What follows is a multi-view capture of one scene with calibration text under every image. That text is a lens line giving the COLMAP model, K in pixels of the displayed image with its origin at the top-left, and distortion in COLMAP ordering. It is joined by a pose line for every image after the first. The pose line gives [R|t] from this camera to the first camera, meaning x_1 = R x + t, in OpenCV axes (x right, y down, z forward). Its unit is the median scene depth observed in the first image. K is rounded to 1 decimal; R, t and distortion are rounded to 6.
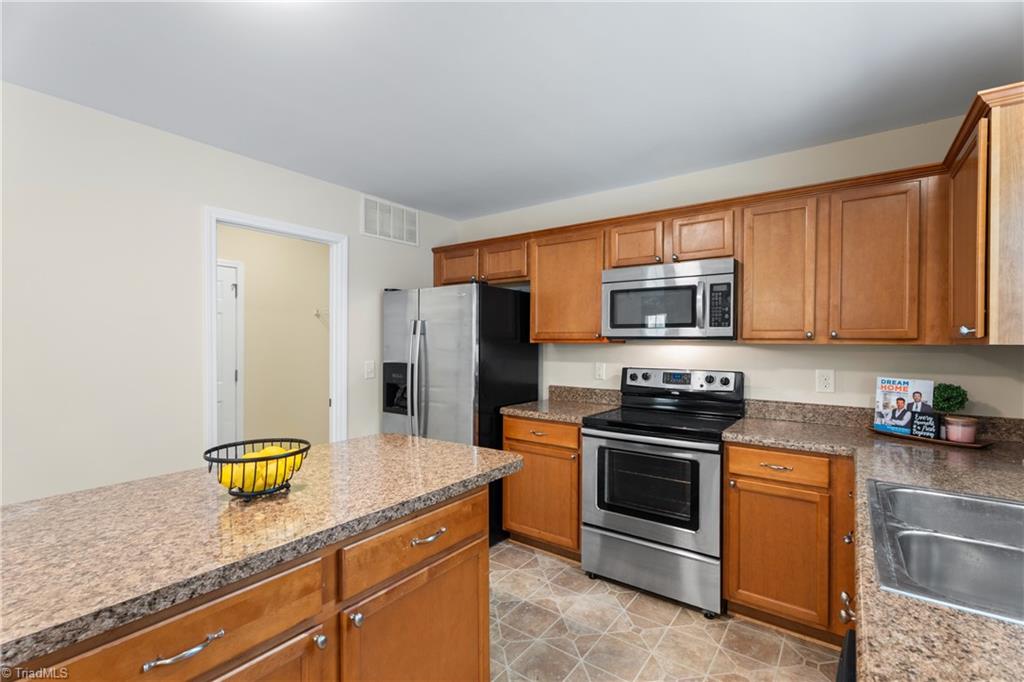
lens RADIAL K [[458.5, 0, 509.4], [0, 458.5, 346.3], [0, 0, 1]] dist [0.002999, -0.000090]
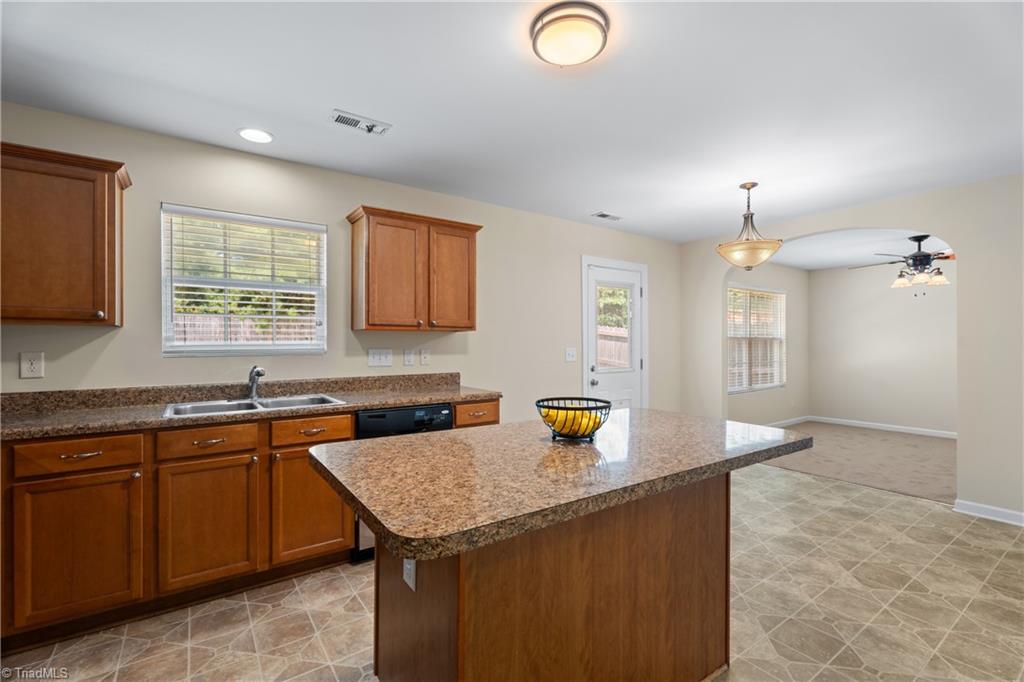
lens RADIAL K [[454.4, 0, 512.0], [0, 454.4, 341.0], [0, 0, 1]] dist [0.004012, 0.000164]
pose [[-0.952737, -0.001739, 0.303791, -0.414110], [-0.000329, 0.999989, 0.004691, 0.027399], [-0.303796, 0.004370, -0.952727, 1.215184]]
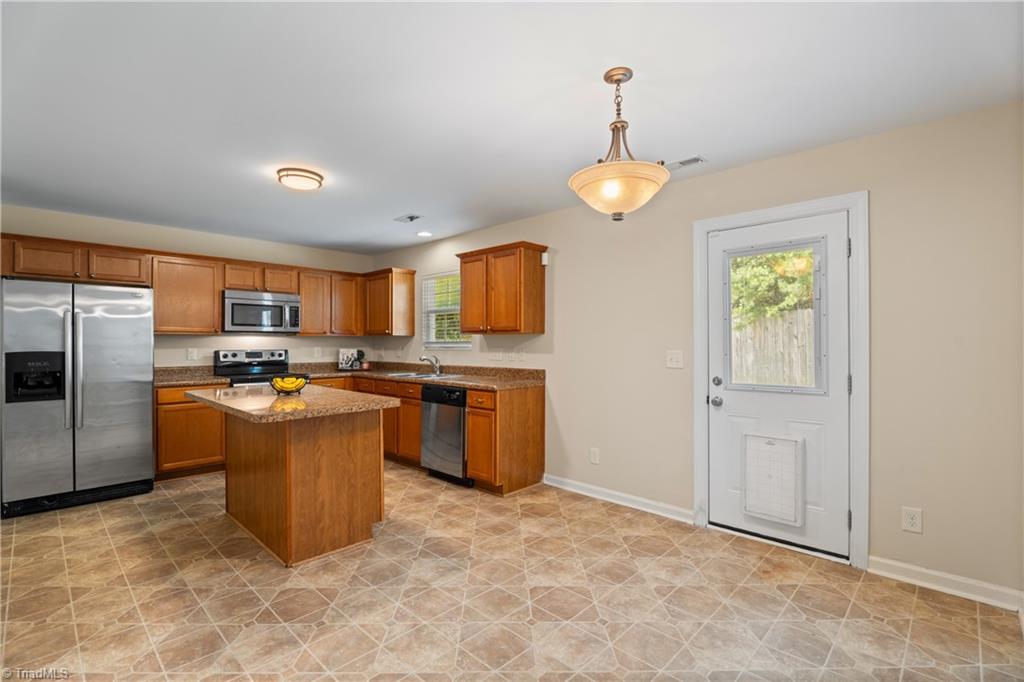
lens RADIAL K [[469.5, 0, 510.5], [0, 469.5, 343.3], [0, 0, 1]] dist [-0.017235, 0.000280]
pose [[0.124096, -0.005422, 0.992255, -1.534177], [0.010104, 0.999940, 0.004200, 0.031790], [-0.992219, 0.009505, 0.124144, -0.243424]]
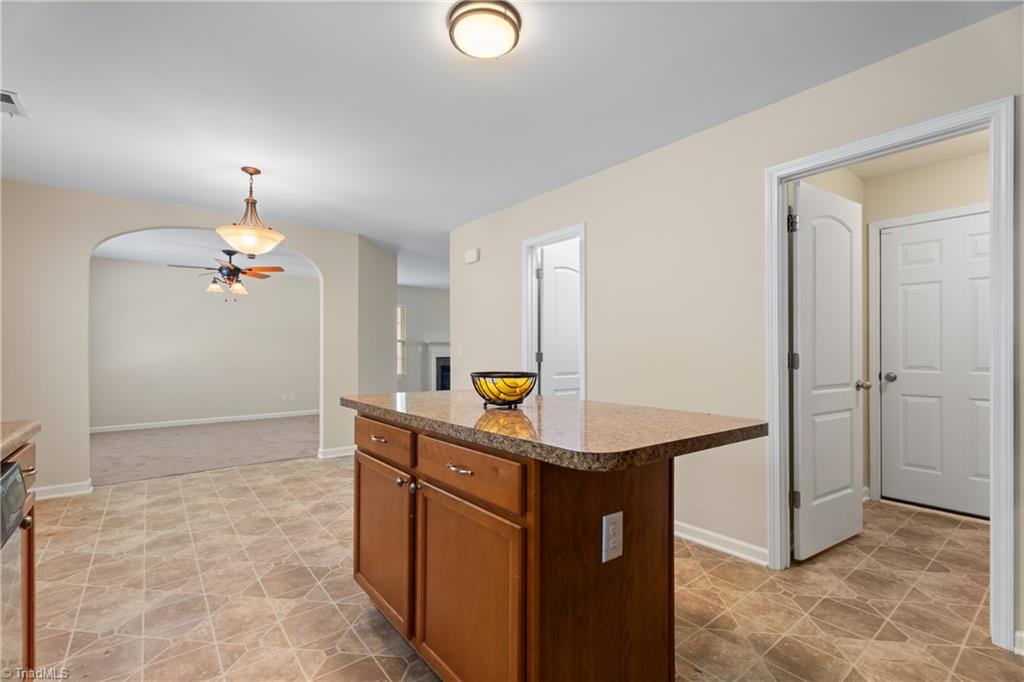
lens RADIAL K [[454.1, 0, 508.5], [0, 454.1, 346.7], [0, 0, 1]] dist [0.001765, -0.000494]
pose [[-0.256104, -0.011992, -0.966575, 0.418865], [-0.008624, 0.999912, -0.010121, 0.084580], [0.966611, 0.005743, -0.256184, 0.743077]]
